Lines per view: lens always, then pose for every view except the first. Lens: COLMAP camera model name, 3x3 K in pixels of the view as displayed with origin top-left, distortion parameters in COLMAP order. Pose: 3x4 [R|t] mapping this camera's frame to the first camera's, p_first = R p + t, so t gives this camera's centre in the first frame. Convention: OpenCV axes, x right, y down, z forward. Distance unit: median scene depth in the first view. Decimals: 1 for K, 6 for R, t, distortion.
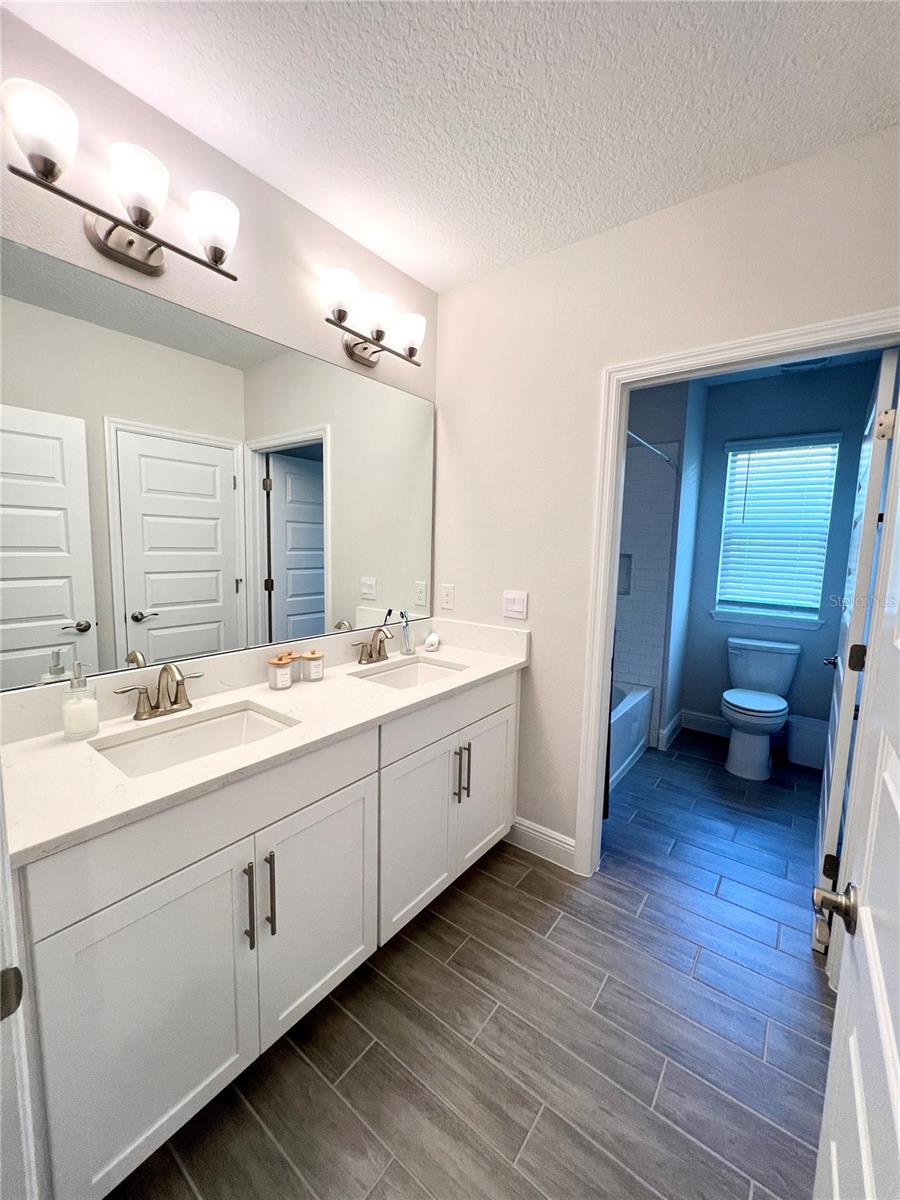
lens RADIAL K [[478.6, 0, 452.1], [0, 478.6, 599.2], [0, 0, 1]] dist [0.011282, 0.000421]
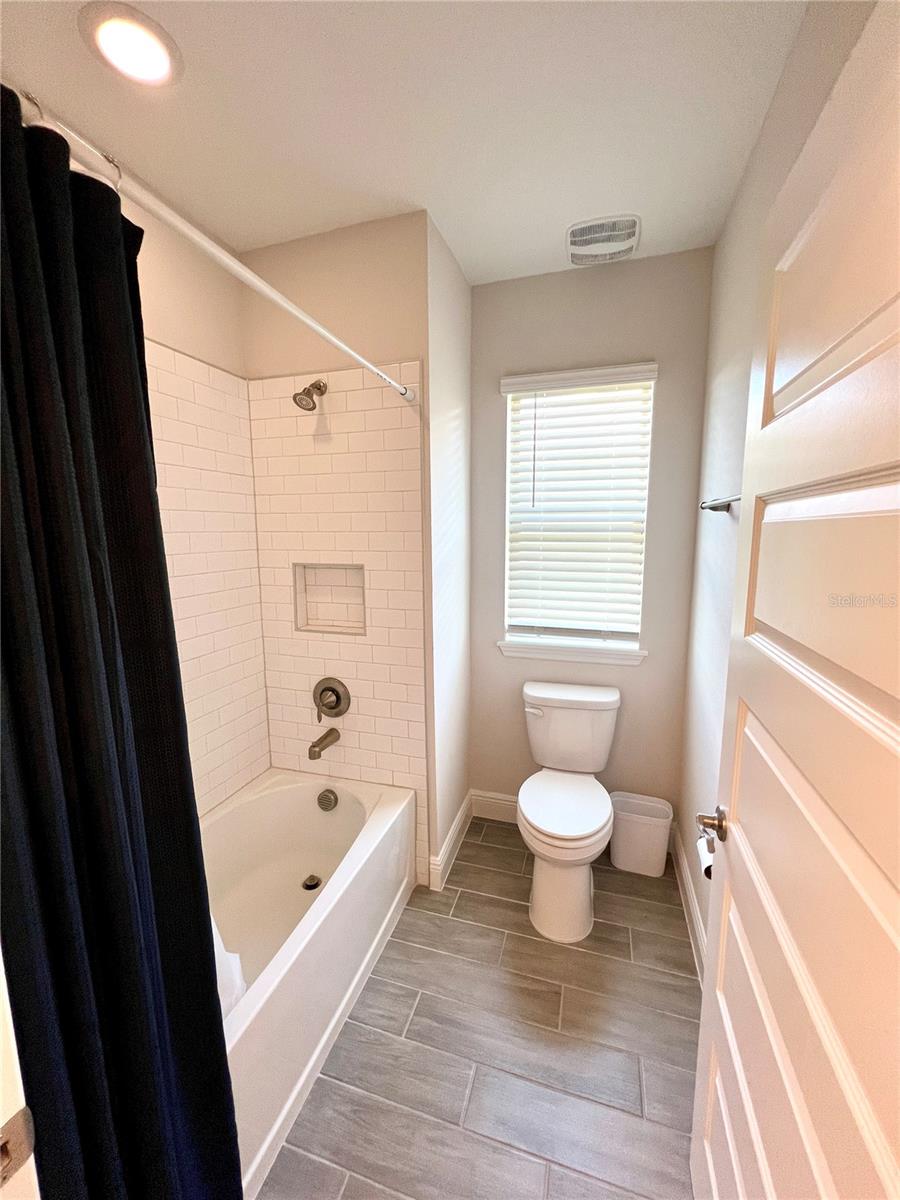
lens RADIAL K [[478.6, 0, 449.3], [0, 478.6, 603.8], [0, 0, 1]] dist [0.011282, 0.000421]
pose [[0.939828, -0.075487, 0.333205, 0.280677], [0.065099, 0.996984, 0.042249, -0.064321], [-0.335389, -0.018015, 0.941908, 0.439212]]
